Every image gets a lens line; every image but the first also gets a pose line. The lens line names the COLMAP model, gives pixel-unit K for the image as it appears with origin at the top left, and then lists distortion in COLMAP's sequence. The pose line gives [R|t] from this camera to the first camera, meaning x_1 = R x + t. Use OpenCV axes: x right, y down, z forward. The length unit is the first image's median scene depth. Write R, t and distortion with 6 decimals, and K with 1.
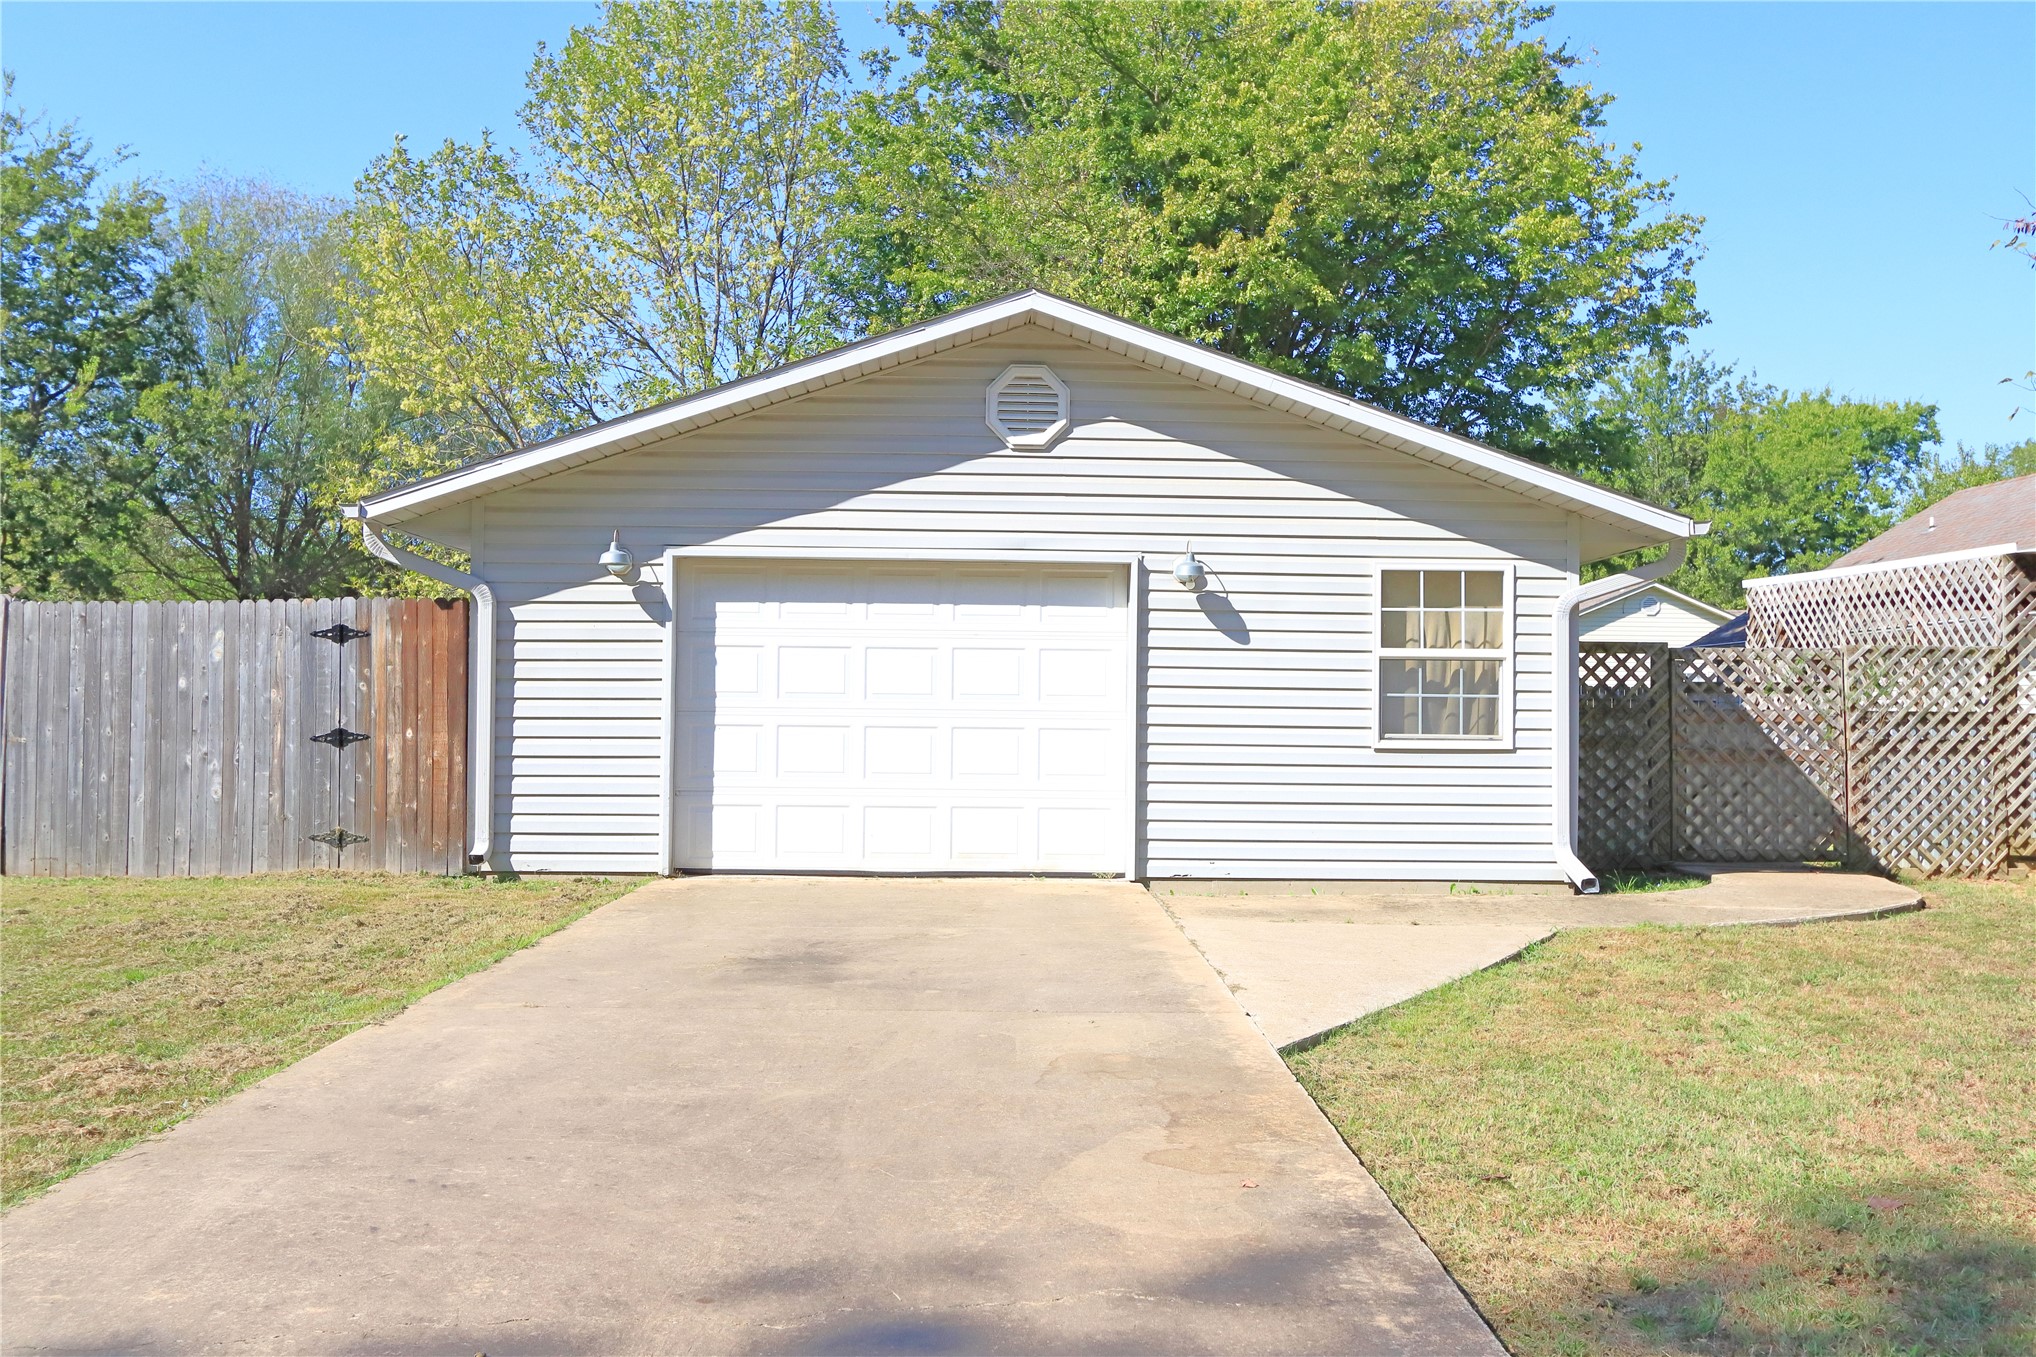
lens RADIAL K [[1662.1, 0, 1017.5], [0, 1662.1, 684.9], [0, 0, 1]] dist [-0.001056, 0.007884]
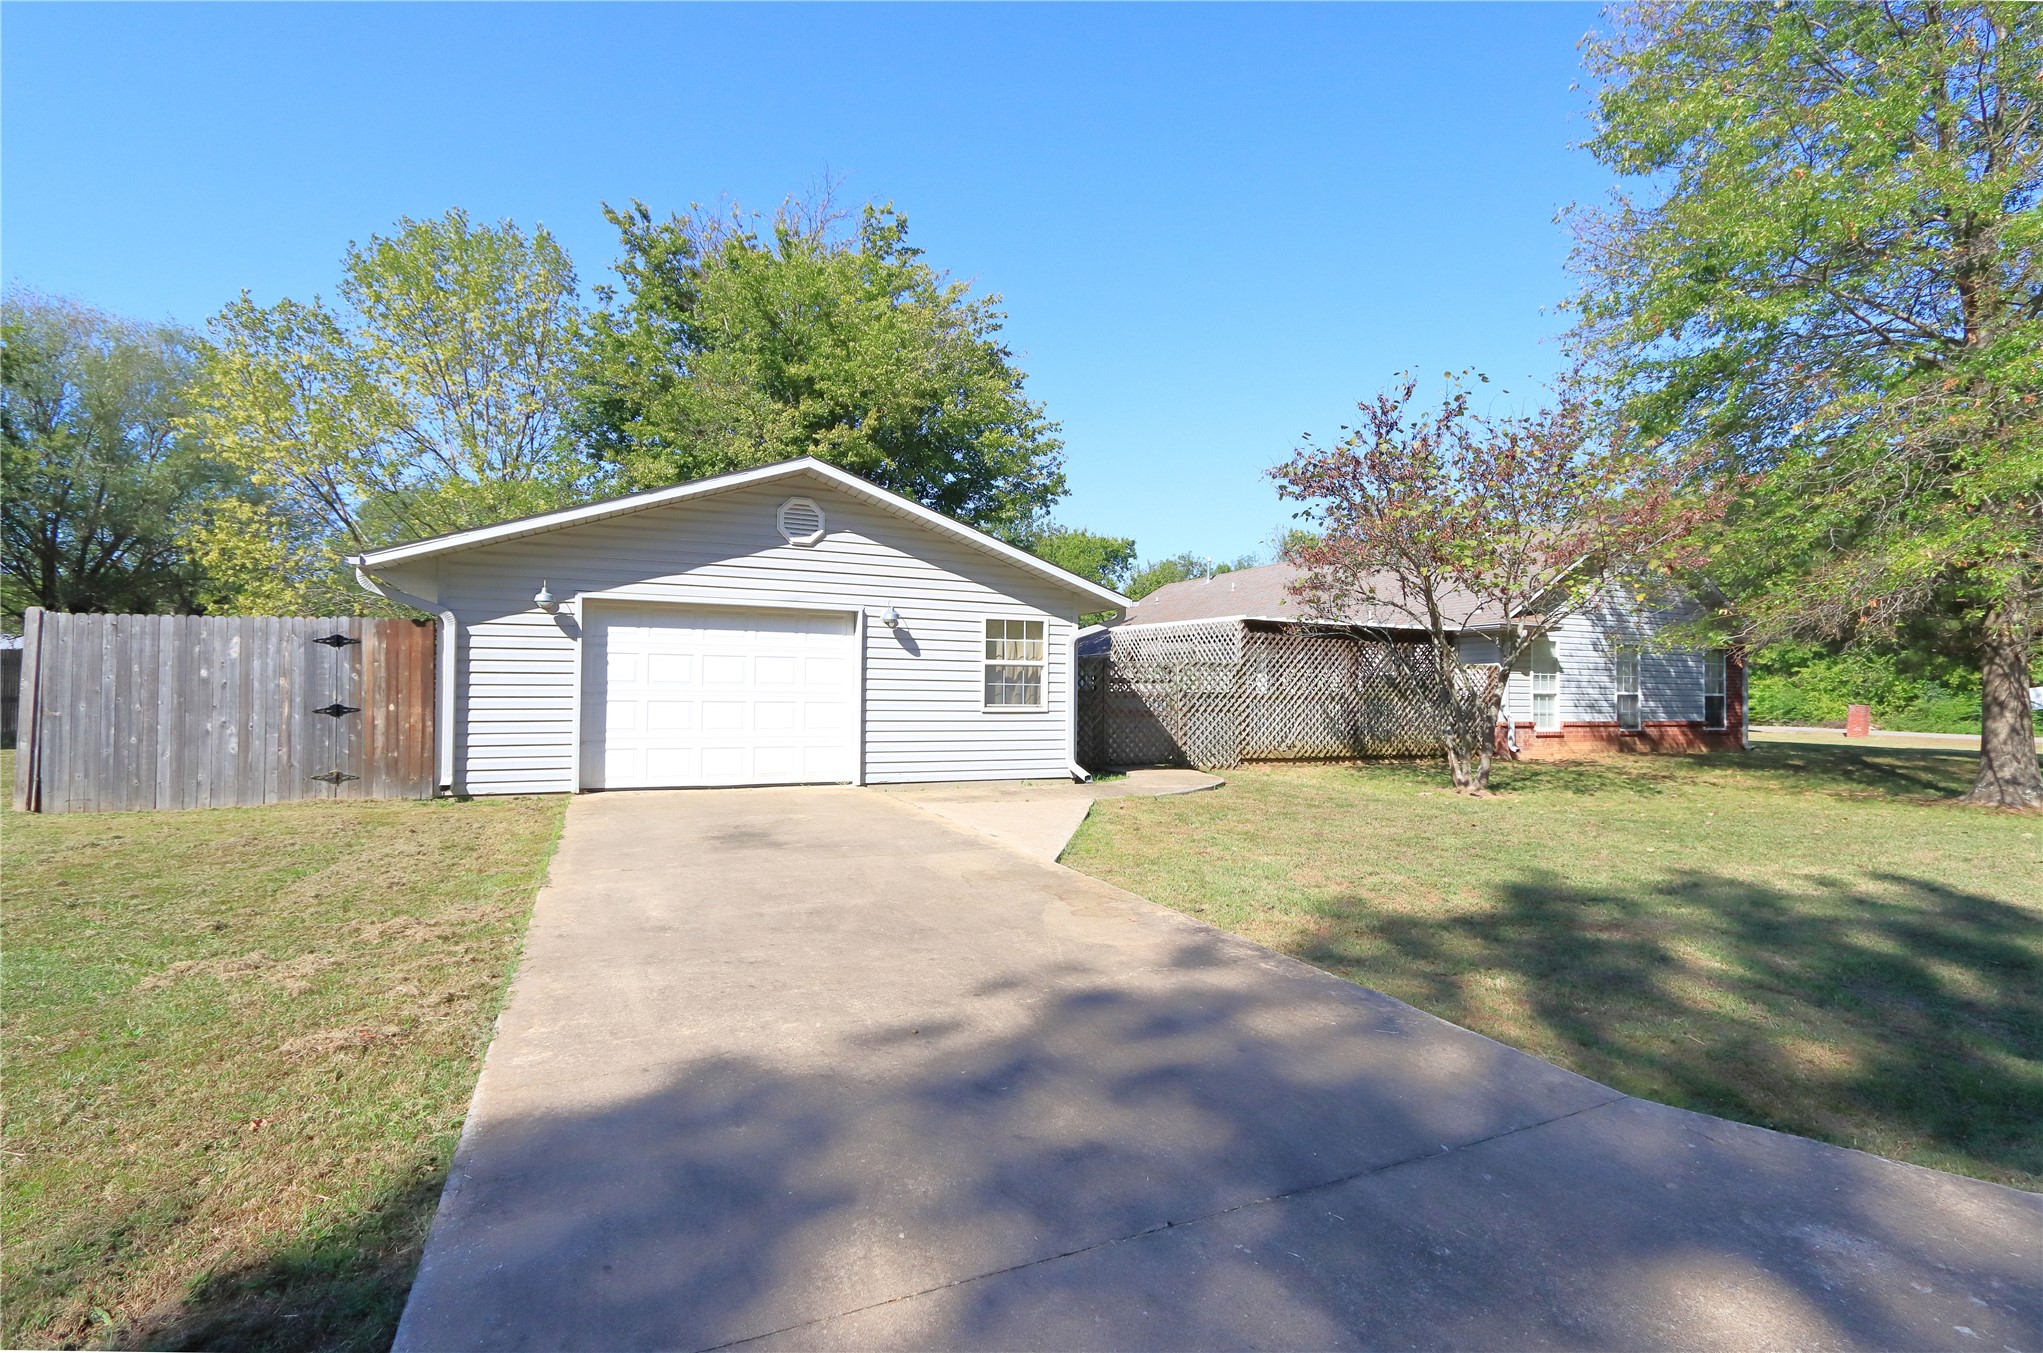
lens RADIAL K [[931.8, 0, 1022.4], [0, 931.8, 681.7], [0, 0, 1]] dist [0.000878, -0.000620]
pose [[0.922053, 0.004115, 0.387041, -0.160480], [-0.006764, 0.999962, 0.005481, -0.002838], [-0.387004, -0.007672, 0.922046, -0.011988]]
